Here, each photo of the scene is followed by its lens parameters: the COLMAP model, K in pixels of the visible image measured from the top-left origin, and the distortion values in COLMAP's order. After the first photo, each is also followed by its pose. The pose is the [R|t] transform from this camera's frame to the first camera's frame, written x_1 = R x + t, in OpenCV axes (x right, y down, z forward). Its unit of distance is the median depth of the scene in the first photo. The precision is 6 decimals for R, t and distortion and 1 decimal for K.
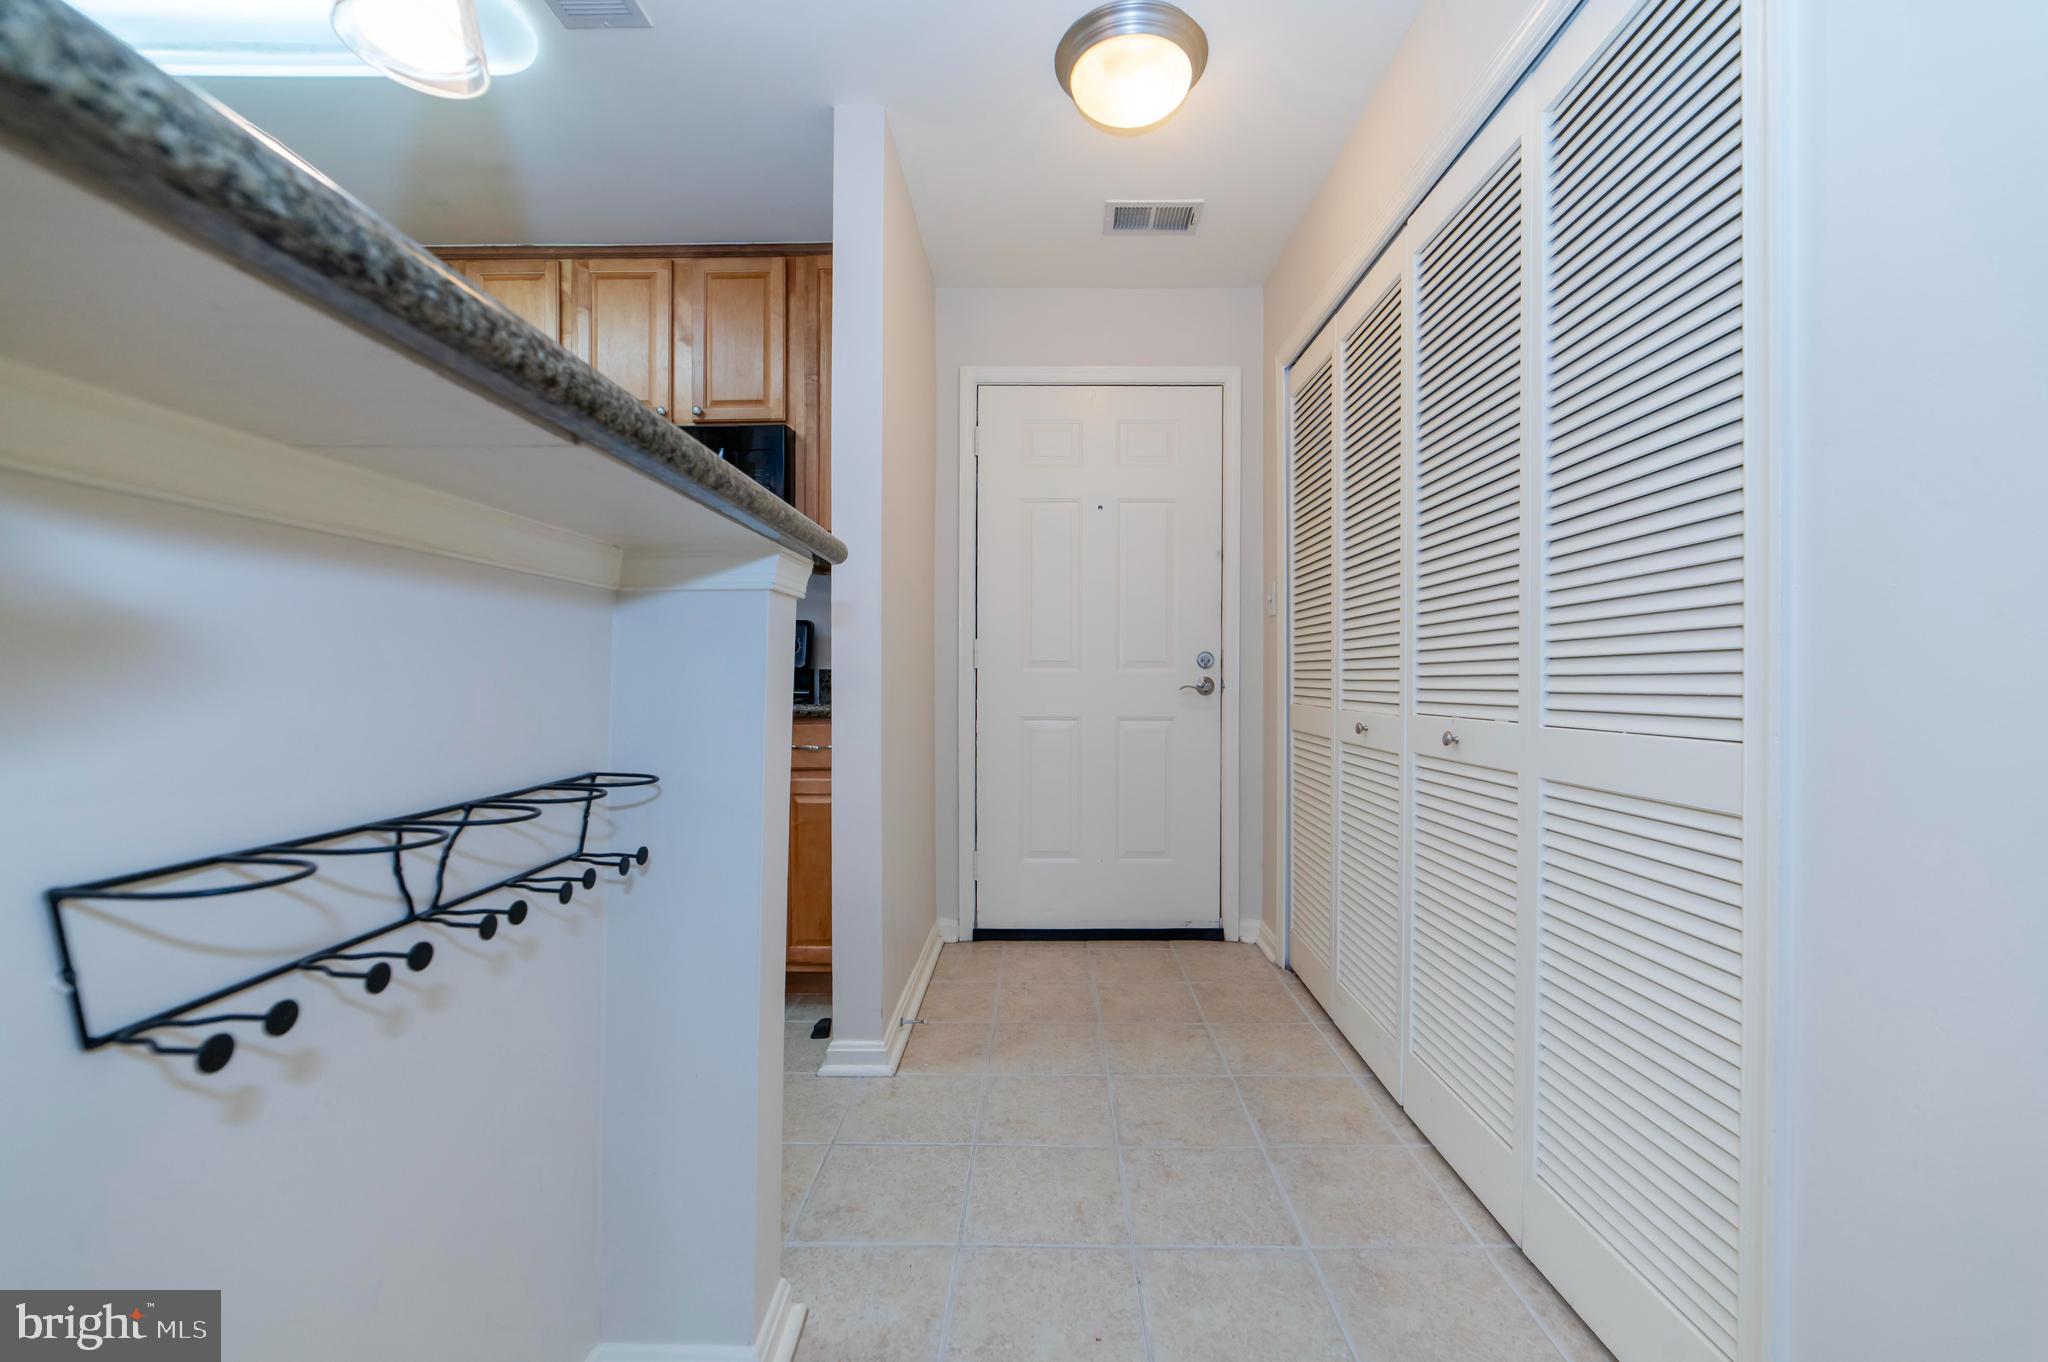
lens RADIAL K [[842.6, 0, 1036.9], [0, 842.6, 676.3], [0, 0, 1]] dist [-0.026606, 0.011139]
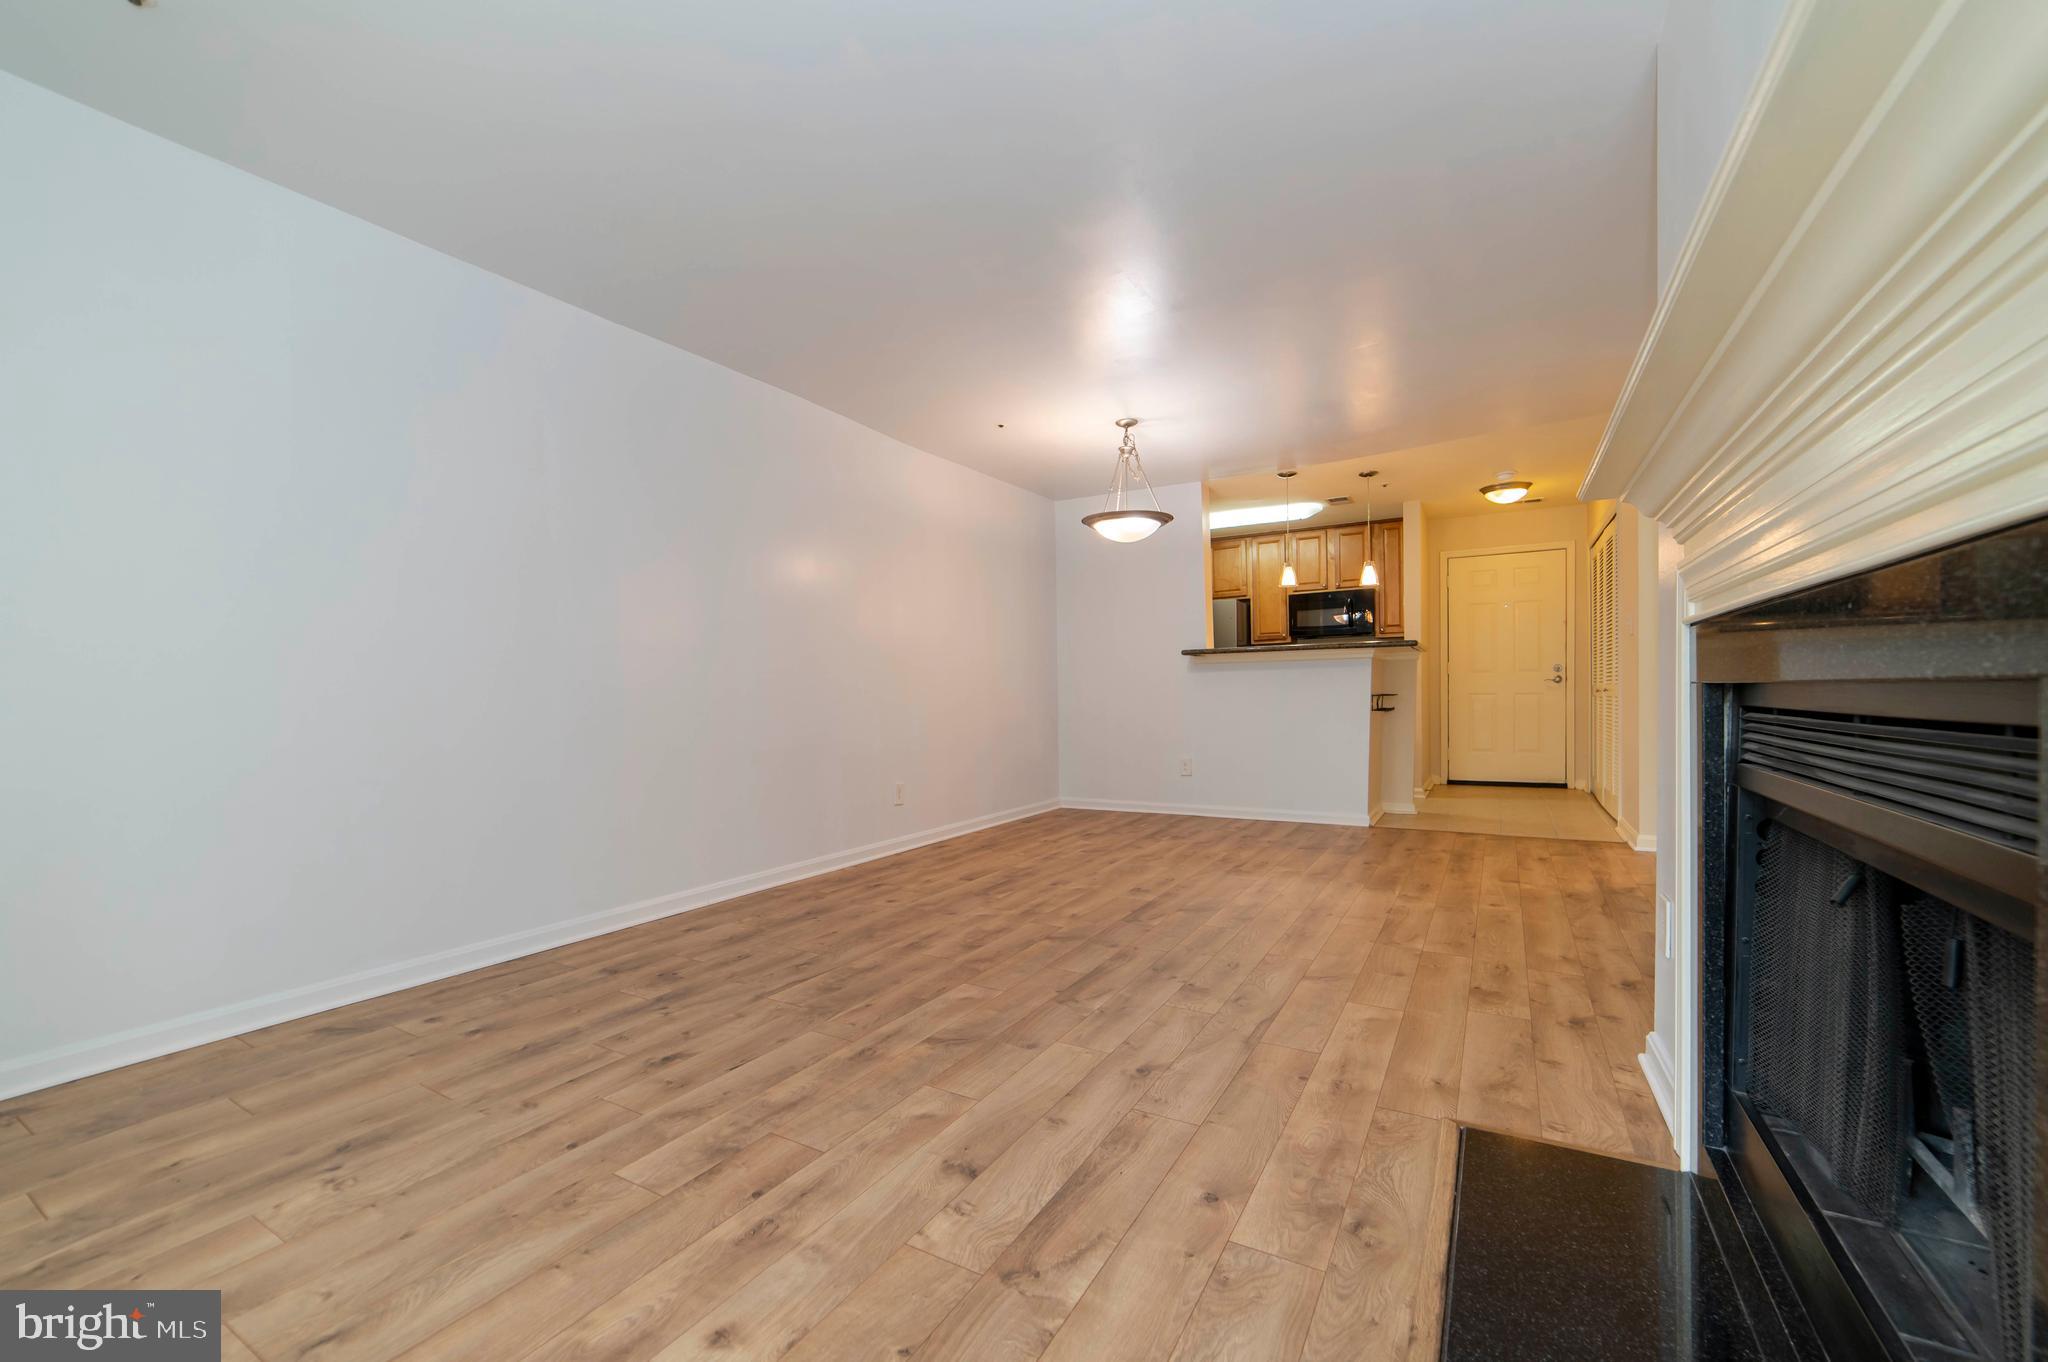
lens RADIAL K [[829.2, 0, 1020.7], [0, 829.2, 716.7], [0, 0, 1]] dist [-0.025169, 0.010379]
pose [[0.868415, -0.001412, -0.495837, 0.043843], [0.018848, 0.999367, 0.030165, 0.022993], [0.495480, -0.035541, 0.867892, -2.090062]]
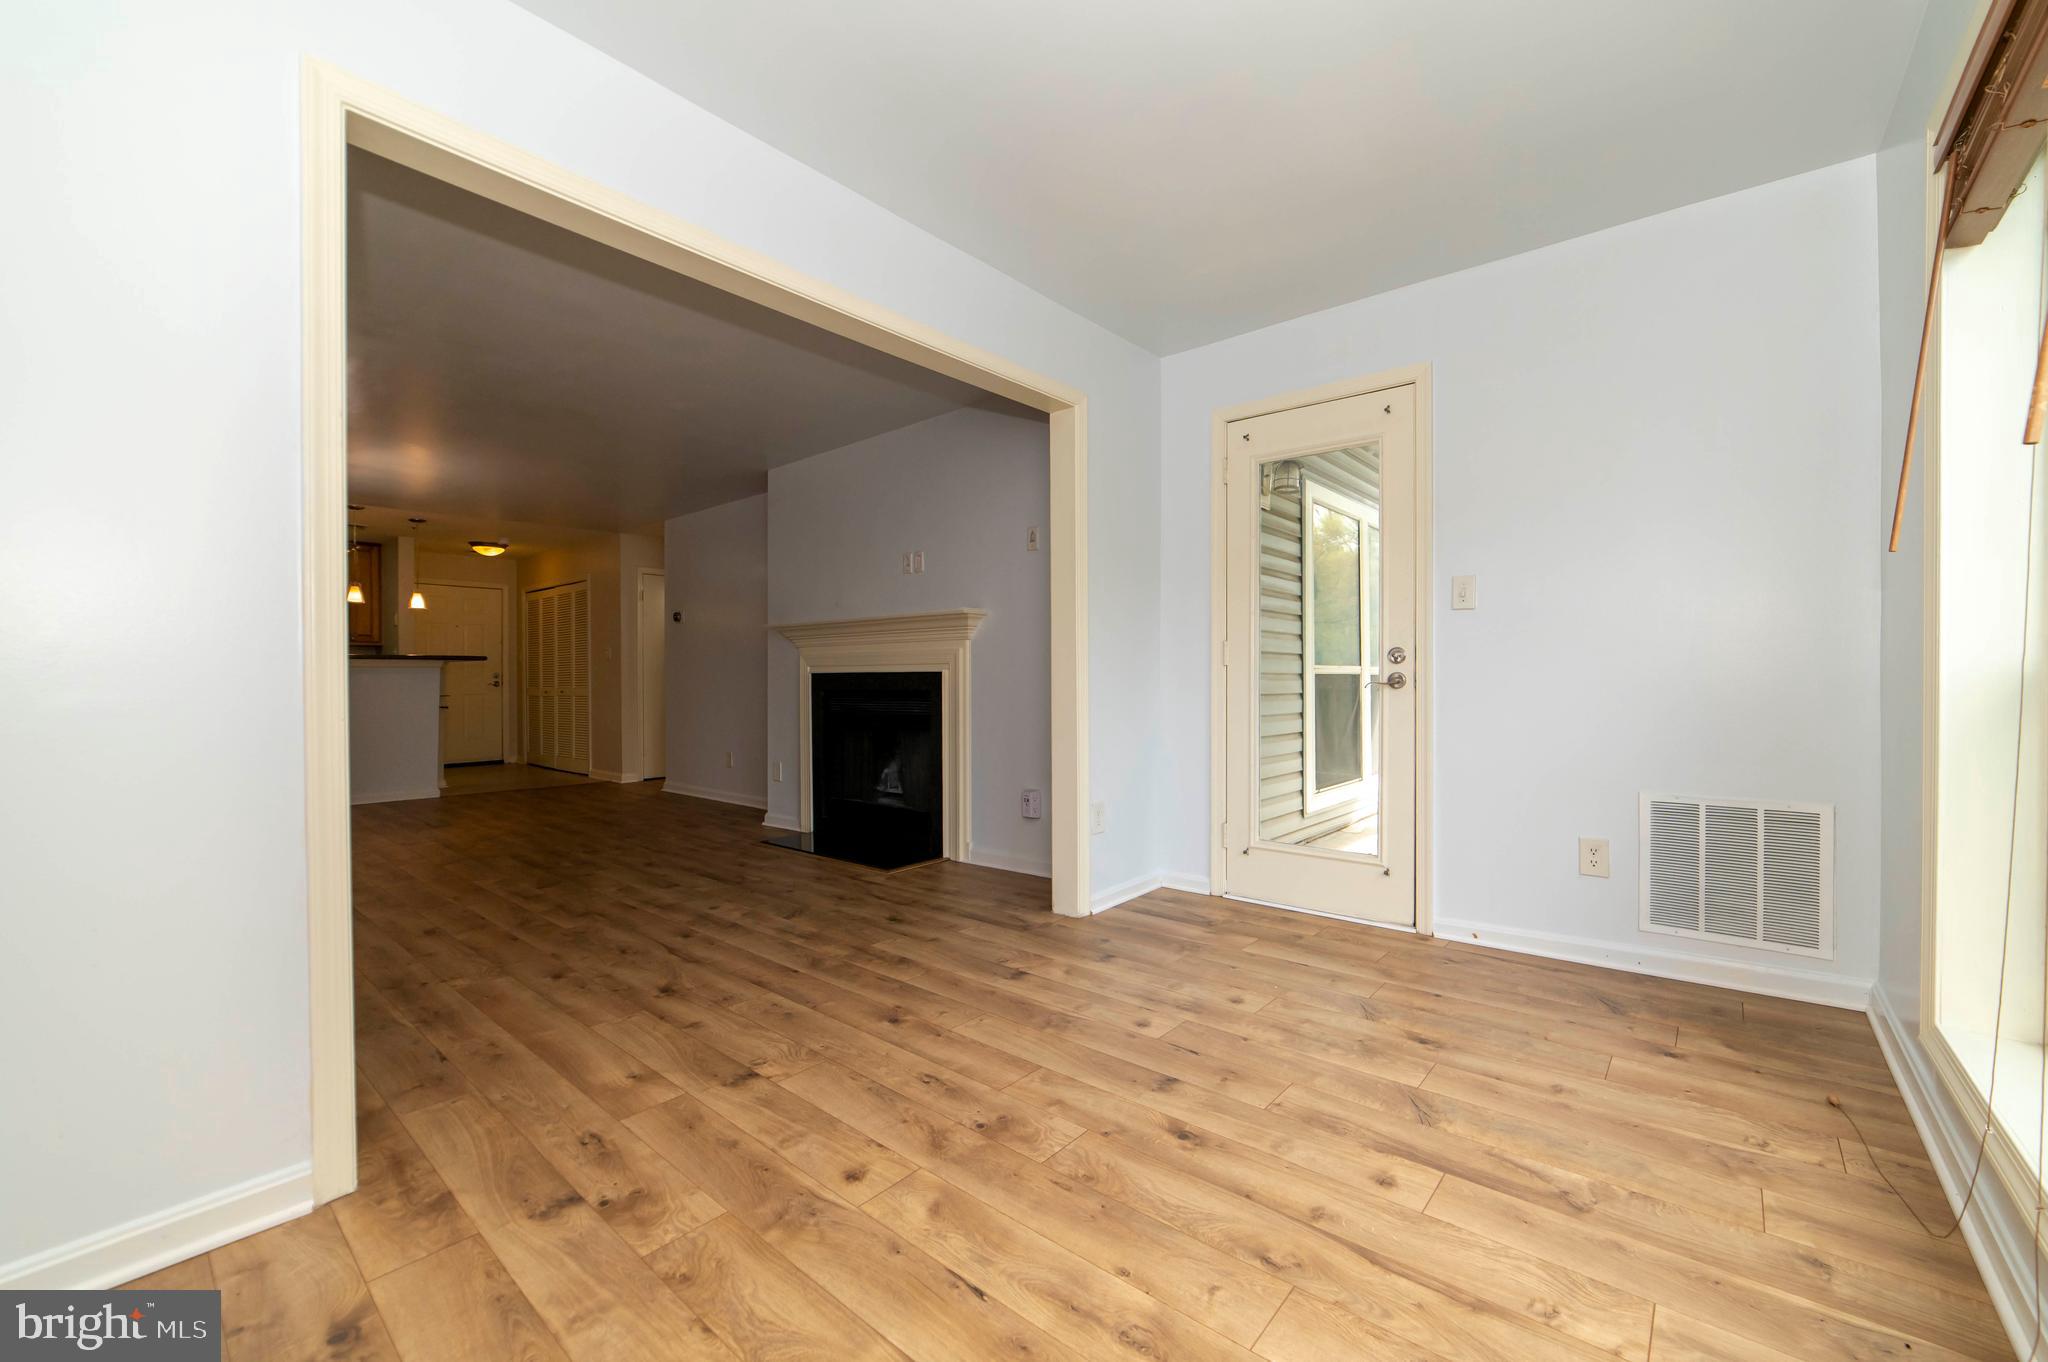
lens RADIAL K [[807.1, 0, 1042.4], [0, 807.1, 673.6], [0, 0, 1]] dist [-0.023911, 0.009277]
pose [[0.635639, -0.000359, 0.771986, -0.995530], [0.005874, 0.999973, -0.004371, -0.001649], [-0.771964, 0.007313, 0.635624, -3.049224]]
